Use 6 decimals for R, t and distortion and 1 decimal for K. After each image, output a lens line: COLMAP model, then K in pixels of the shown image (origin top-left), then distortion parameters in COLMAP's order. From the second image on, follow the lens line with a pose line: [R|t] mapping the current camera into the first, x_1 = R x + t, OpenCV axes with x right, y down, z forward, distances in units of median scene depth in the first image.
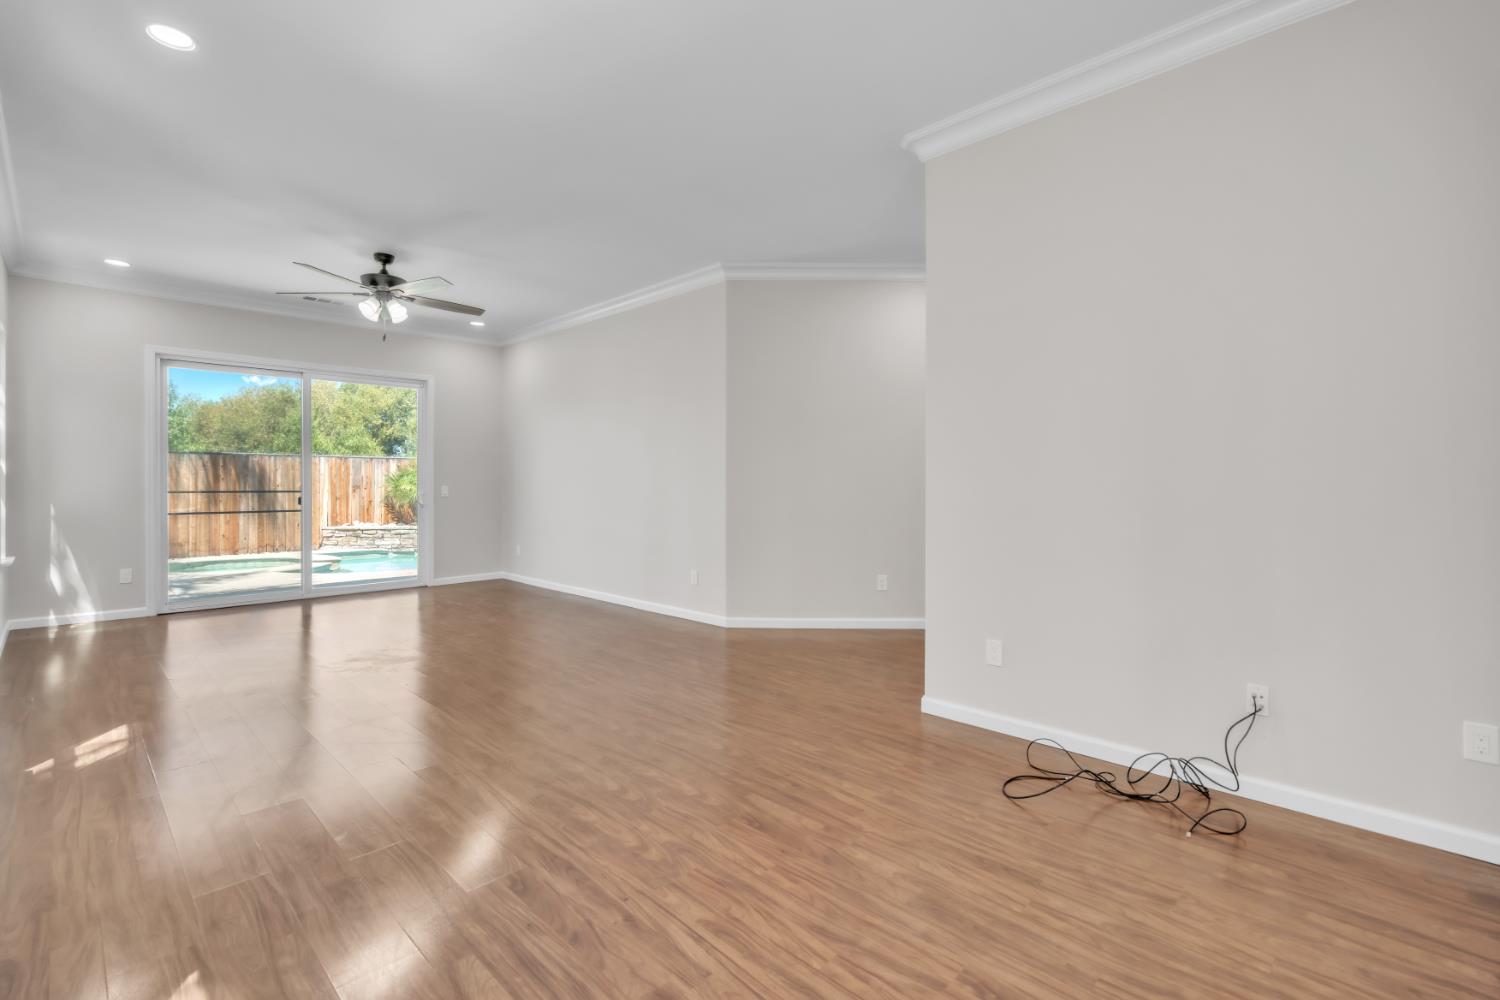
lens RADIAL K [[674.1, 0, 743.5], [0, 674.1, 495.5], [0, 0, 1]] dist [-0.002819, 0.000287]
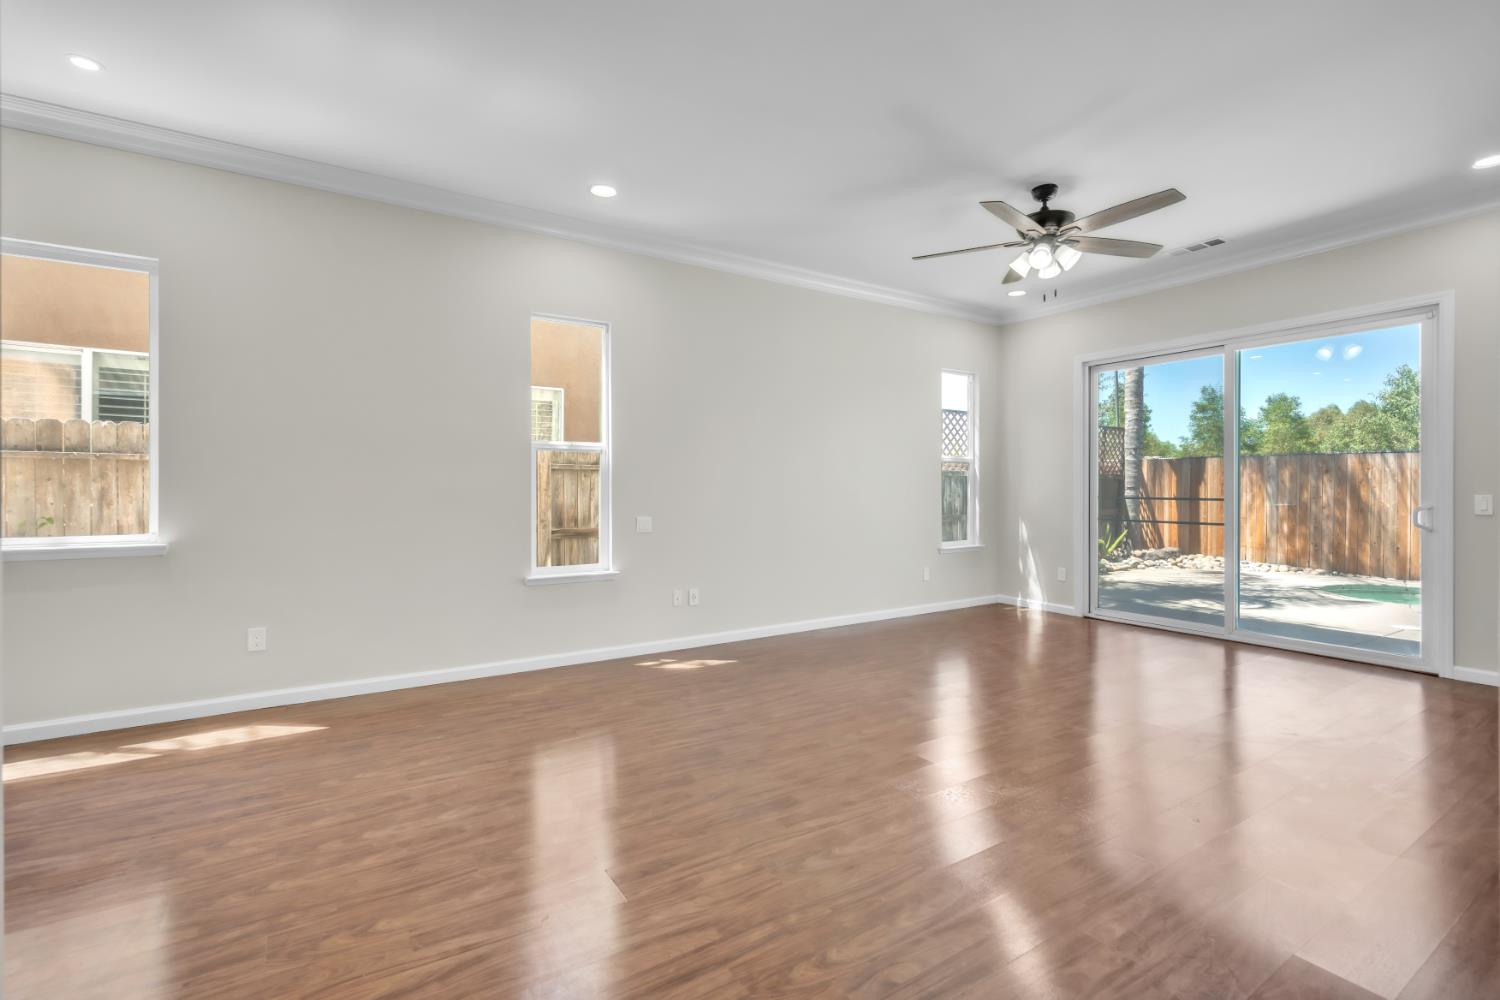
lens RADIAL K [[674.1, 0, 752.4], [0, 674.1, 484.2], [0, 0, 1]] dist [0.000433, 0.000125]
pose [[-0.218321, -0.006693, -0.975854, 0.268629], [-0.018248, 0.999830, -0.002774, -0.014425], [0.975706, 0.017202, -0.218405, 0.804711]]
